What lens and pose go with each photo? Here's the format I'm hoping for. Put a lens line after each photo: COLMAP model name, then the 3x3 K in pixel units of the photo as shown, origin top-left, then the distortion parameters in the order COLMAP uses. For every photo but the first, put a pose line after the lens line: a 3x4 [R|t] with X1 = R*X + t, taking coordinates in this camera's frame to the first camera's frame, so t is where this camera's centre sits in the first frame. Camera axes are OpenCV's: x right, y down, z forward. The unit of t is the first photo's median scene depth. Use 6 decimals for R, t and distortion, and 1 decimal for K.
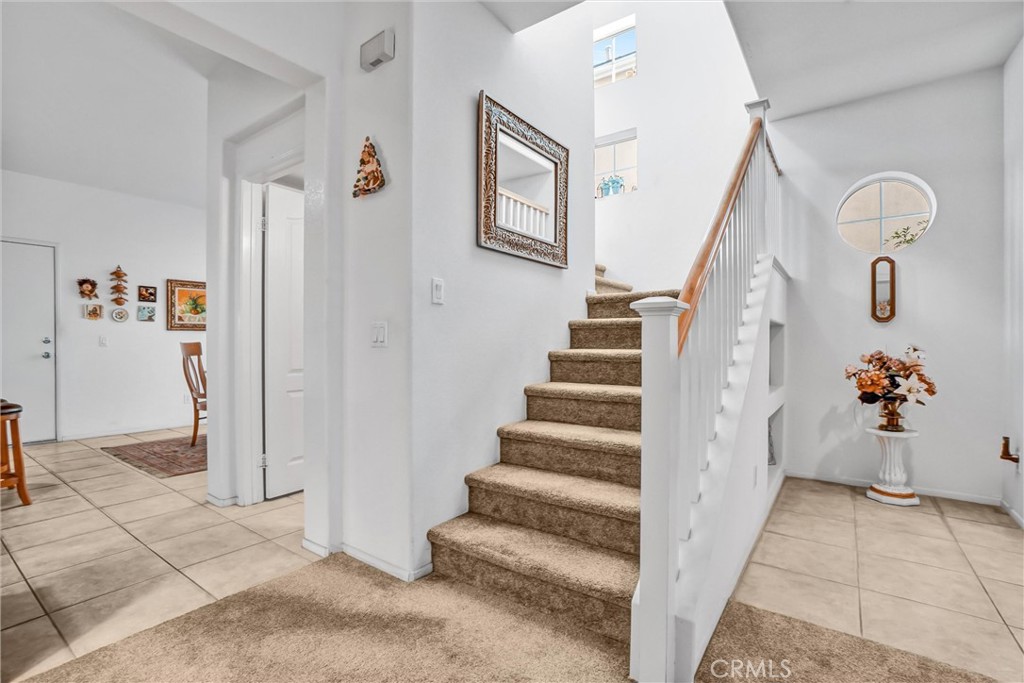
lens RADIAL K [[470.0, 0, 509.8], [0, 470.0, 331.9], [0, 0, 1]] dist [-0.045698, 0.018467]
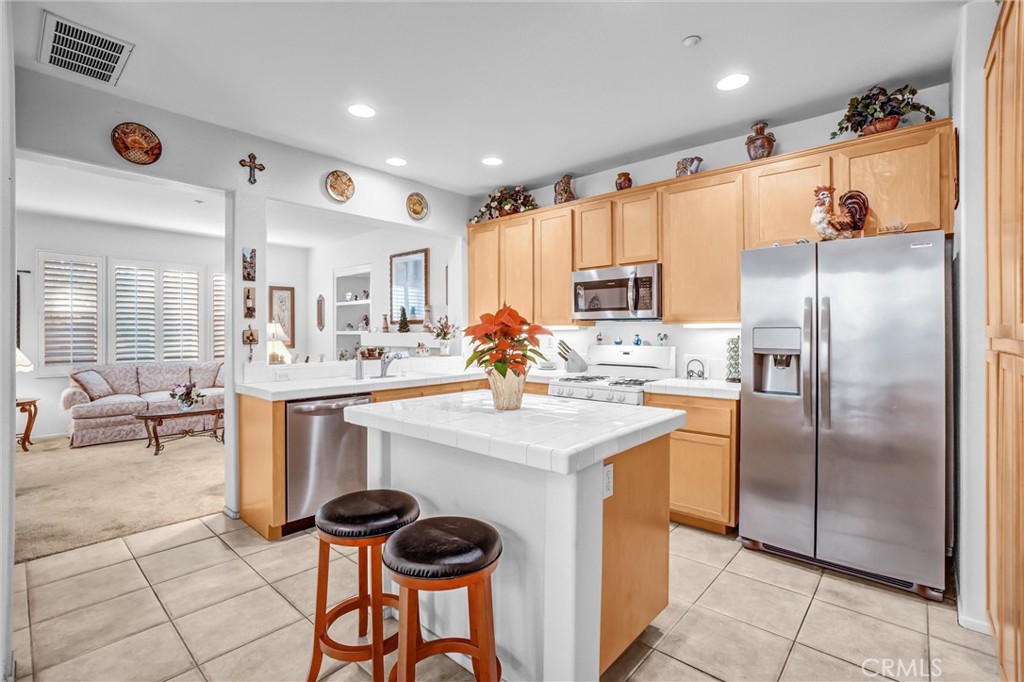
lens RADIAL K [[470.0, 0, 509.8], [0, 470.0, 331.4], [0, 0, 1]] dist [-0.045698, 0.018467]
pose [[-0.993735, 0.000367, 0.111758, -1.676383], [-0.002962, 0.999557, -0.029616, -0.063334], [-0.111720, -0.029761, -0.993294, 1.906644]]
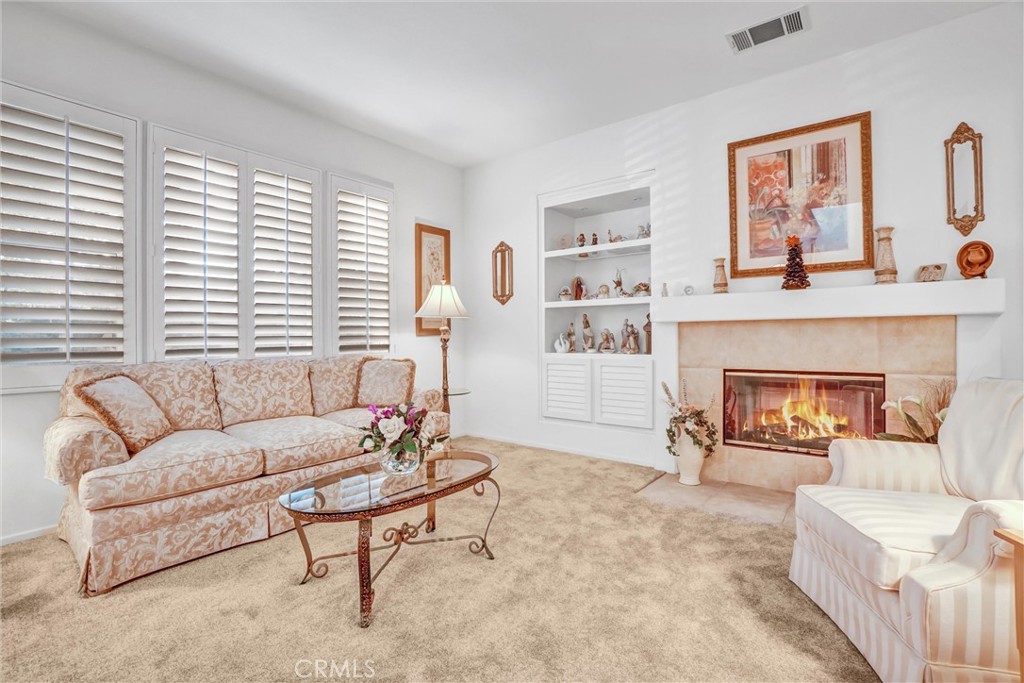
lens RADIAL K [[470.0, 0, 509.8], [0, 470.0, 331.9], [0, 0, 1]] dist [-0.045698, 0.018467]
pose [[-0.998899, 0.006872, 0.046416, -0.118929], [0.005214, 0.999348, -0.035740, 0.022163], [-0.046631, -0.035458, -0.998283, 0.715555]]
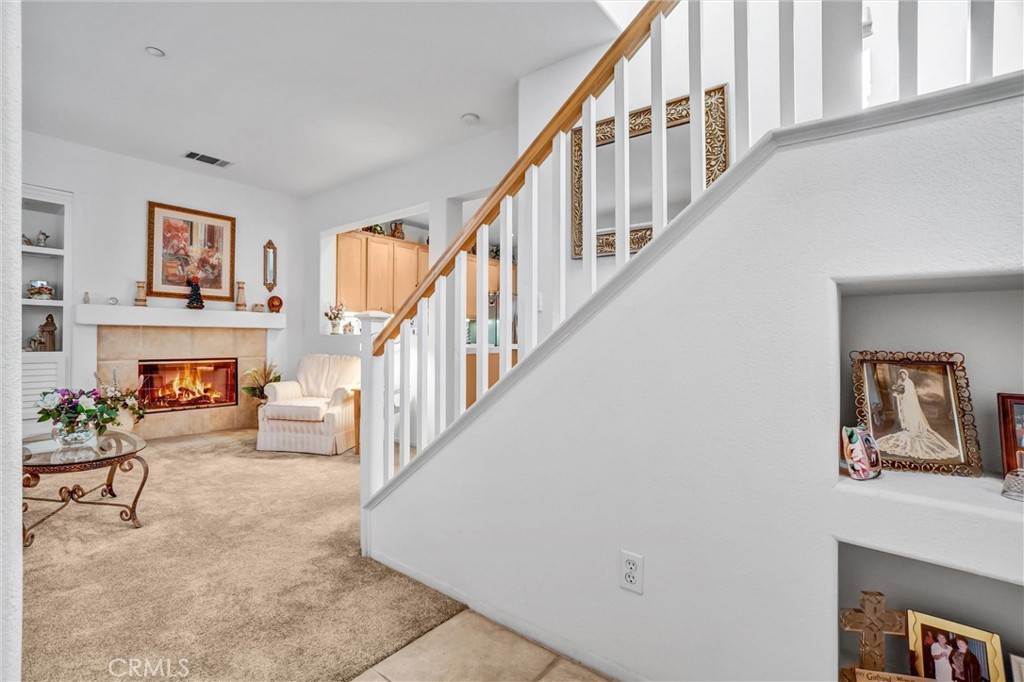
lens RADIAL K [[487.6, 0, 512.0], [0, 487.6, 341.0], [0, 0, 1]] dist [-0.000655, 0.020441]
pose [[-0.047788, 0.011763, -0.998788, 1.274170], [0.003403, 0.999927, 0.011613, -0.010679], [0.998852, -0.002844, -0.047824, 0.953591]]
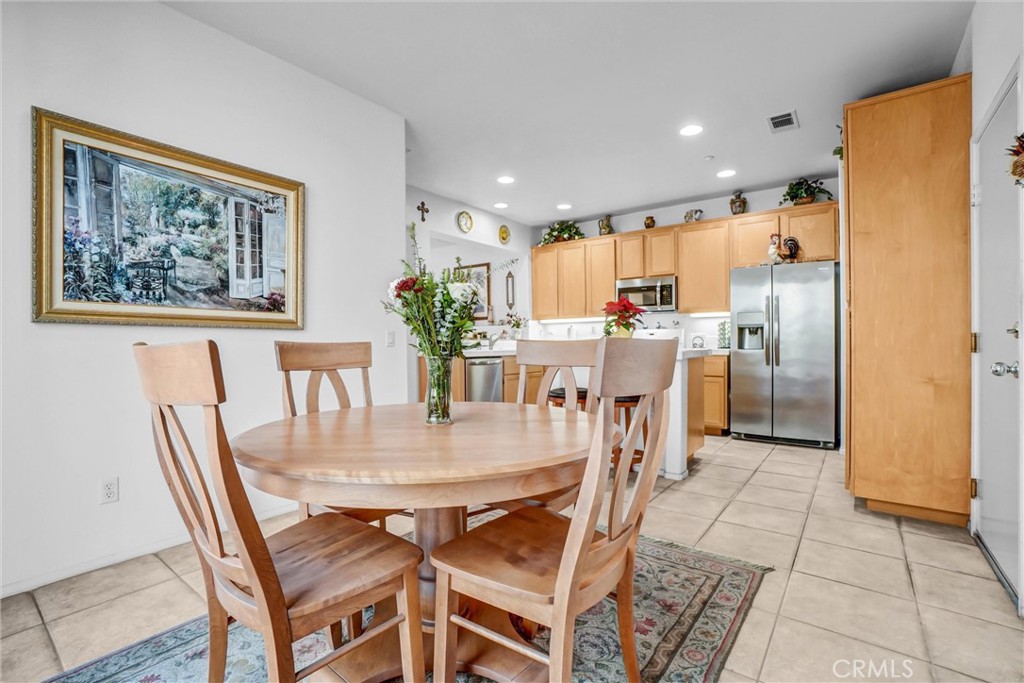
lens RADIAL K [[463.1, 0, 505.6], [0, 463.1, 342.0], [0, 0, 1]] dist [-0.053764, 0.016768]
pose [[-0.999106, 0.002339, 0.042199, -1.222396], [0.001085, 0.999558, -0.029713, 0.076215], [-0.042250, -0.029640, -0.998667, 2.722472]]
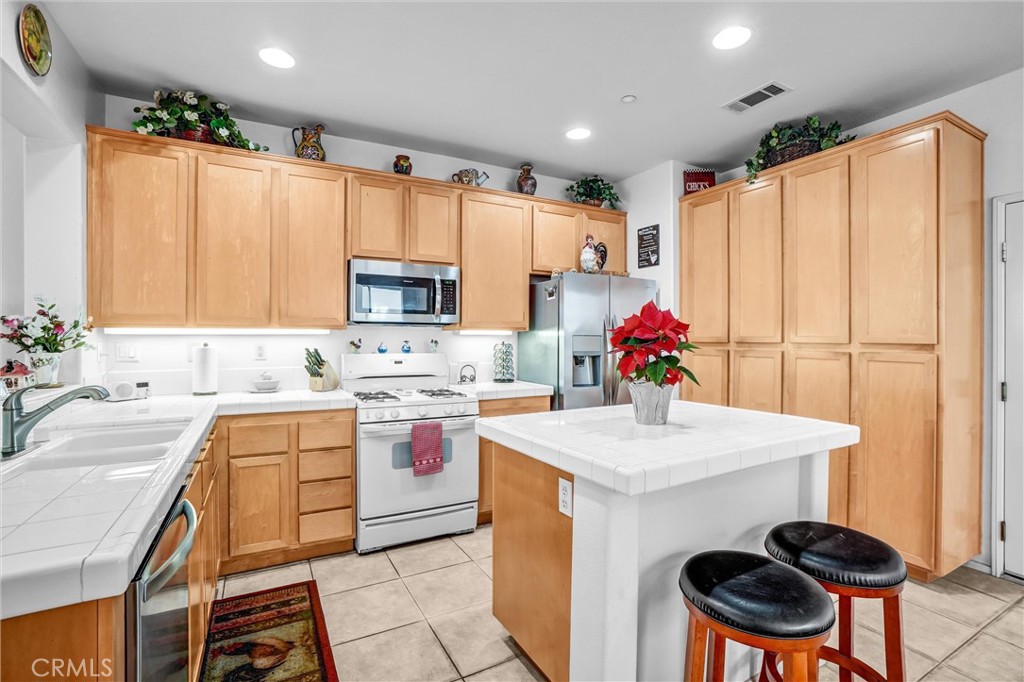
lens RADIAL K [[470.0, 0, 509.8], [0, 470.0, 331.4], [0, 0, 1]] dist [-0.045698, 0.018467]
pose [[-0.442443, -0.016142, -0.896651, -0.770793], [0.023383, 0.999290, -0.029528, -0.080300], [0.896492, -0.034031, -0.441752, 1.168836]]
